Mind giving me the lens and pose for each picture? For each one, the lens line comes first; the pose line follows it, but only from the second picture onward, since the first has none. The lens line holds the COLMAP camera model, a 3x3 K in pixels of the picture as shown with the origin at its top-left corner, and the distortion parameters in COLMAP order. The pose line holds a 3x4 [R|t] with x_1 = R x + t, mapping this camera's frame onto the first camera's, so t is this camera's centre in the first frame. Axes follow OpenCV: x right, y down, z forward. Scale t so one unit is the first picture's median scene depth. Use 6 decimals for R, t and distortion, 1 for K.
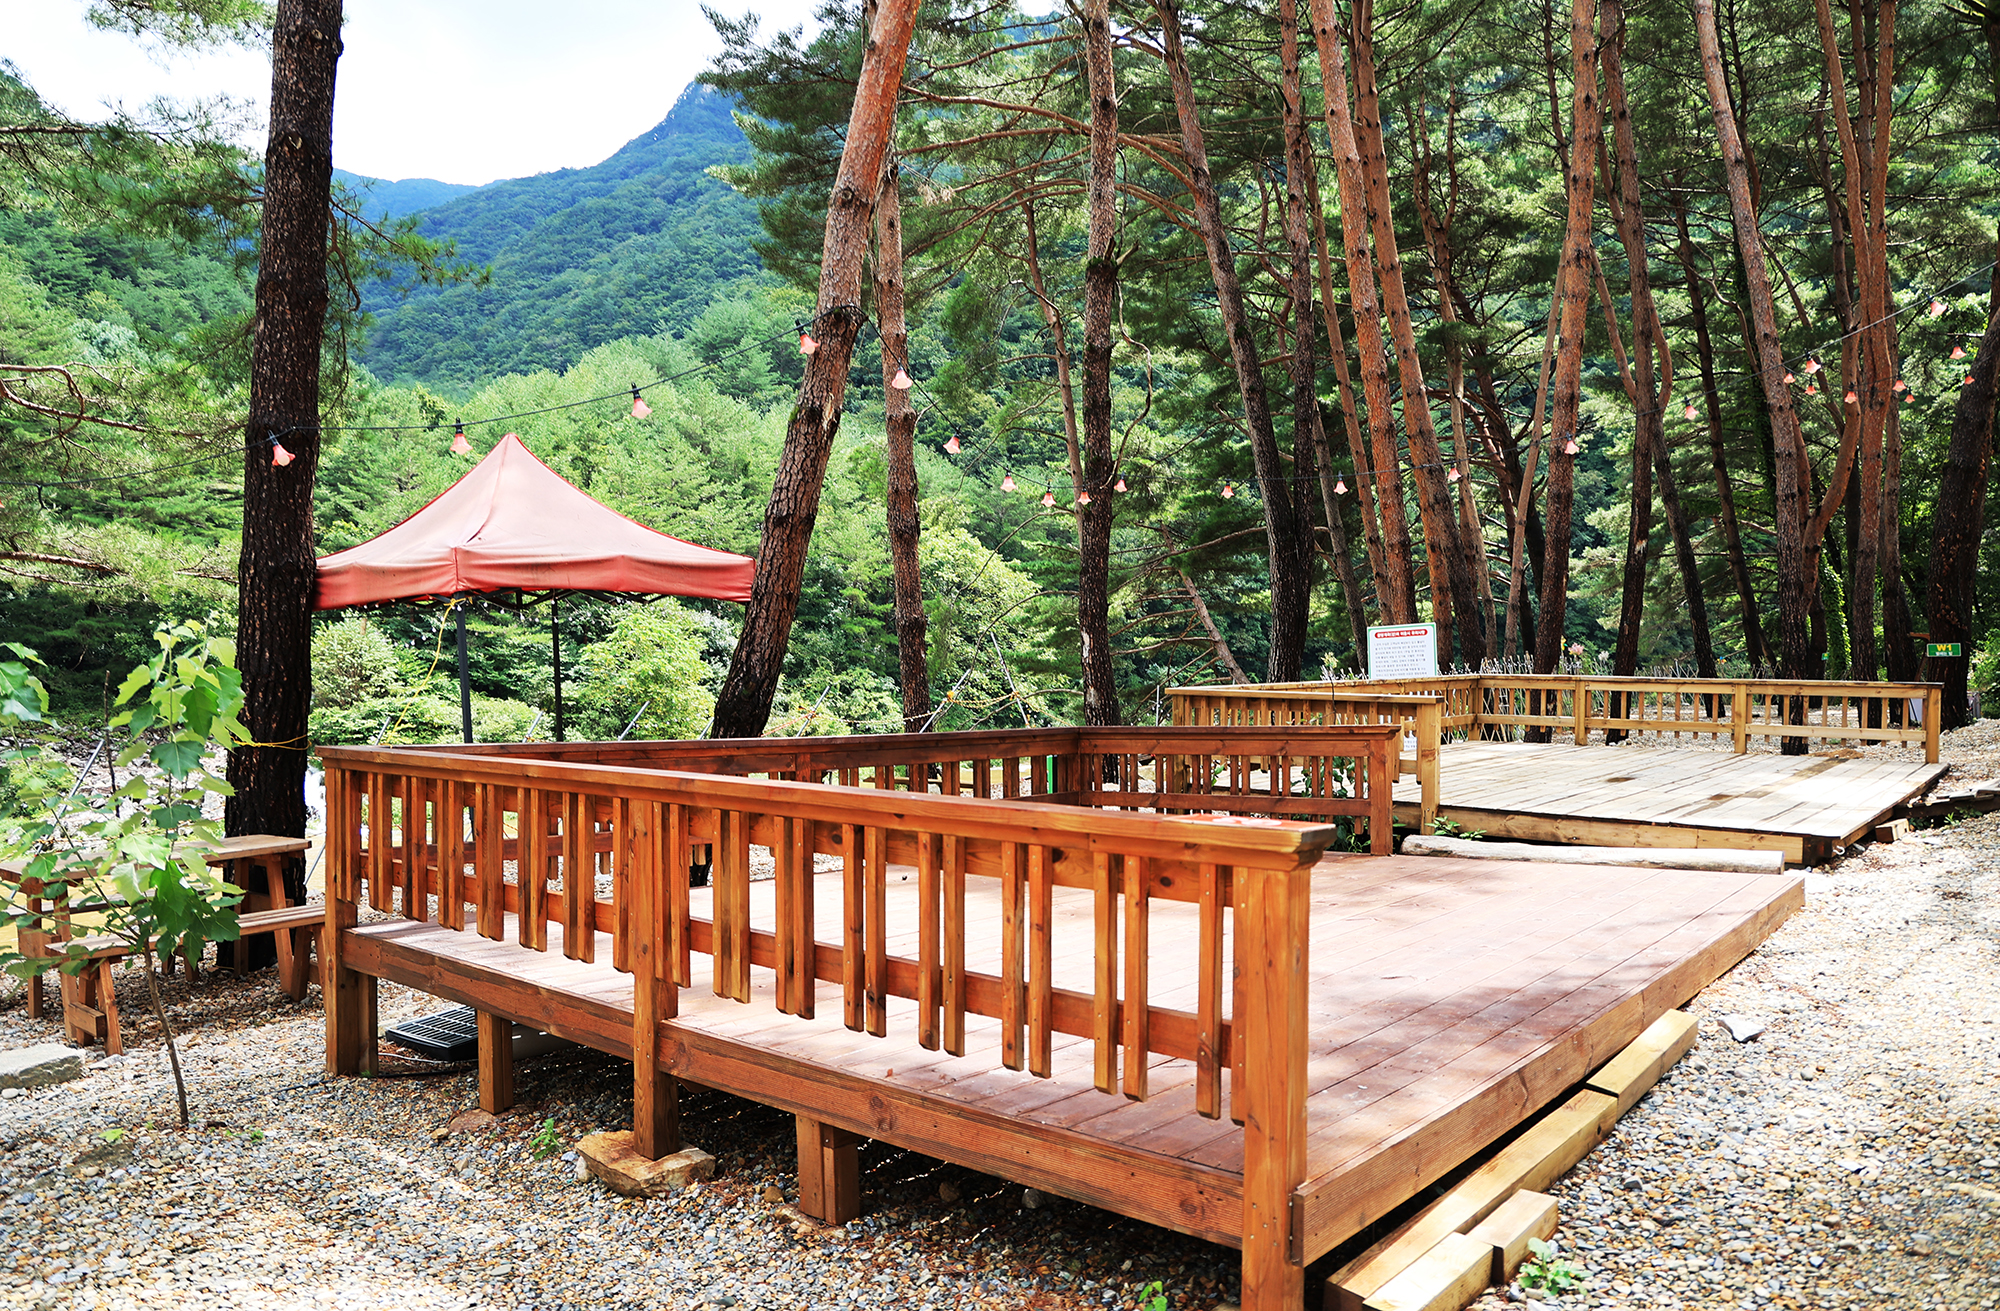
lens RADIAL K [[1494.8, 0, 1000.0], [0, 1494.8, 655.5], [0, 0, 1]] dist [-0.106007, 0.116297]
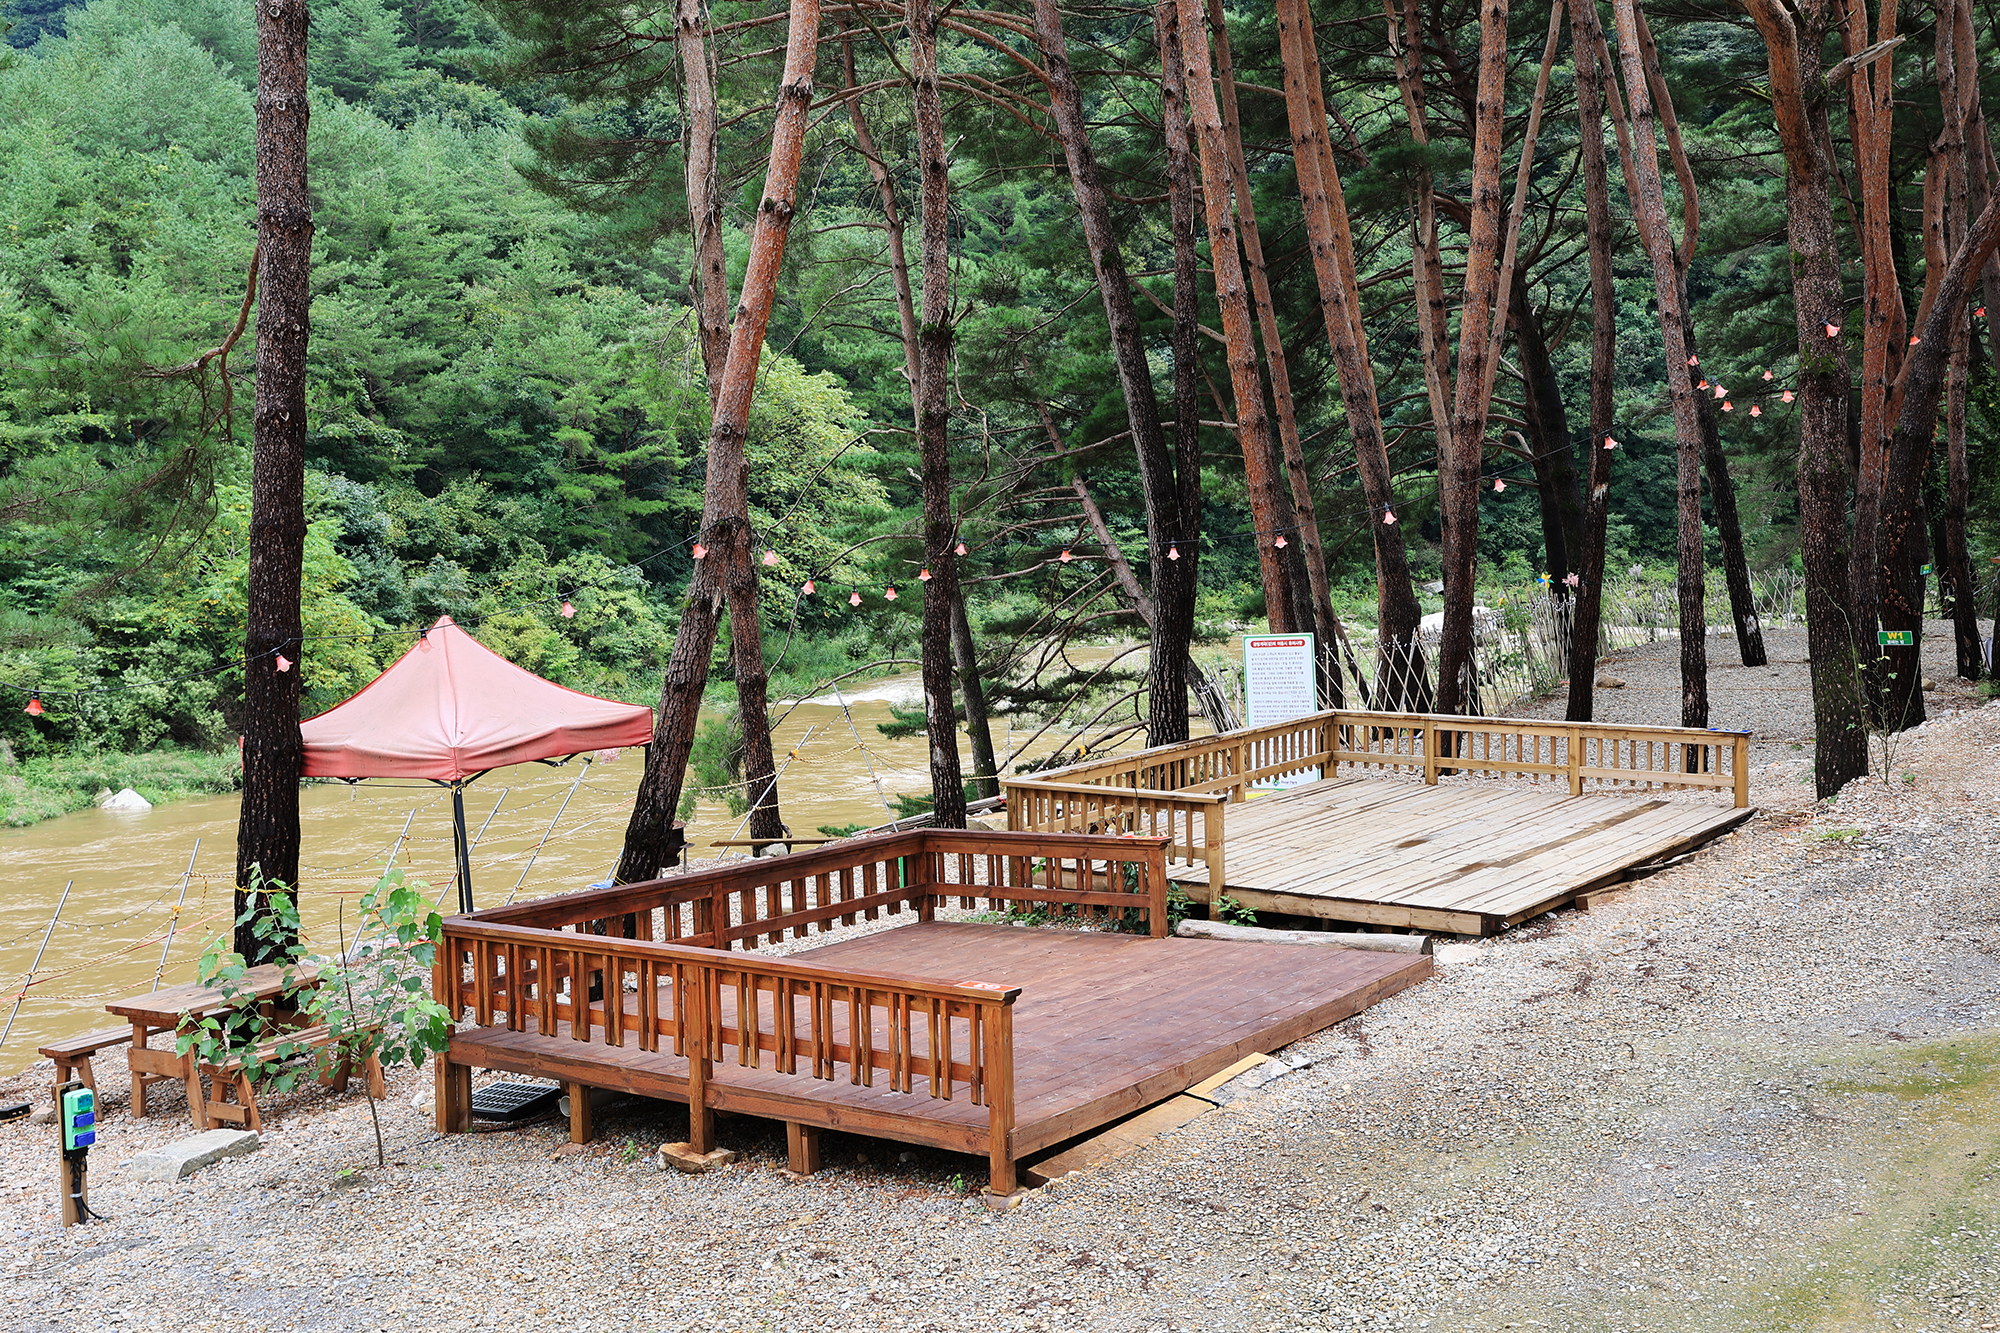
lens RADIAL K [[2566.6, 0, 1000.0], [0, 2566.6, 666.5], [0, 0, 1]] dist [0.127022, -0.002324]
pose [[0.996497, -0.032049, 0.077245, -0.049310], [0.025840, 0.996454, 0.080072, -0.292509], [-0.079538, -0.077796, 0.993792, -1.238197]]
